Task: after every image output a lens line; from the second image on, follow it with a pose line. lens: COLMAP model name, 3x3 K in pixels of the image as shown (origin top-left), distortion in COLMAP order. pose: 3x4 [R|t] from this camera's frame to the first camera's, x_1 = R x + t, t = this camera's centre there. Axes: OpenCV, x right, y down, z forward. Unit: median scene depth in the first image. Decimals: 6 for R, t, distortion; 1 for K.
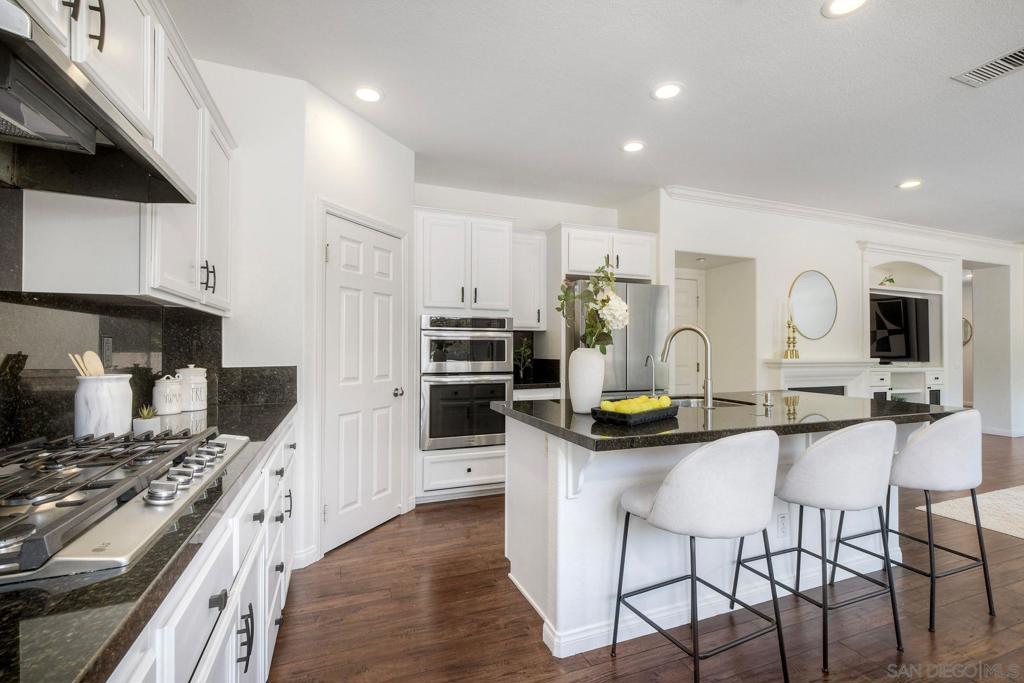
lens RADIAL K [[457.6, 0, 521.6], [0, 457.6, 342.6], [0, 0, 1]] dist [-0.002322, -0.002011]
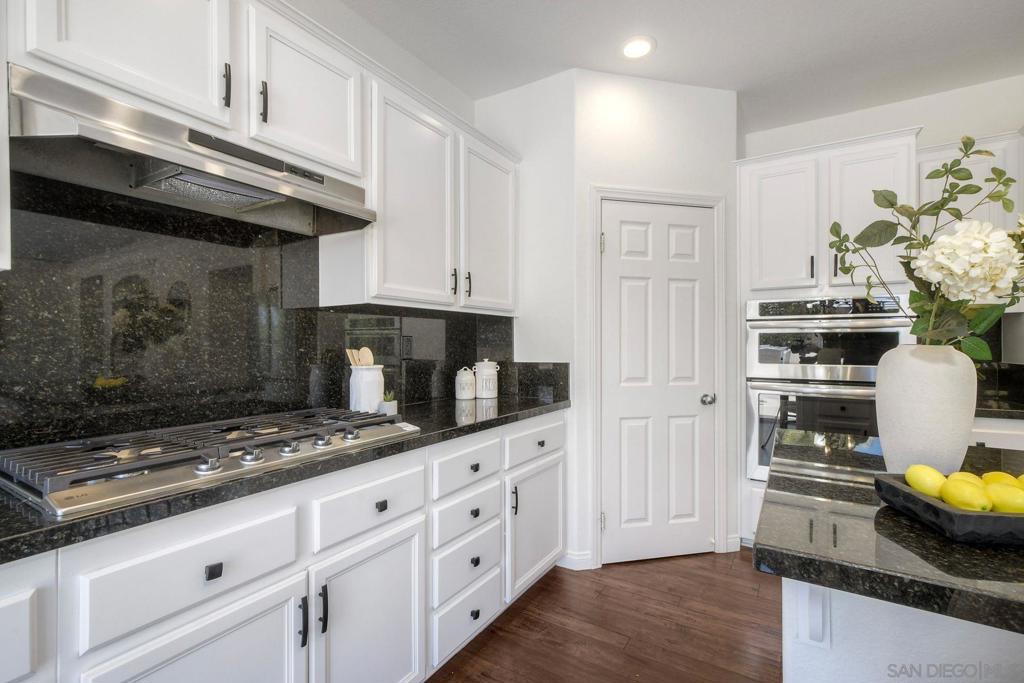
lens RADIAL K [[457.6, 0, 511.3], [0, 457.6, 342.8], [0, 0, 1]] dist [-0.002322, -0.002011]
pose [[0.584145, -0.004098, -0.811639, 0.203212], [0.010356, 0.999943, 0.002405, 0.003612], [0.811584, -0.009810, 0.584154, 0.280372]]
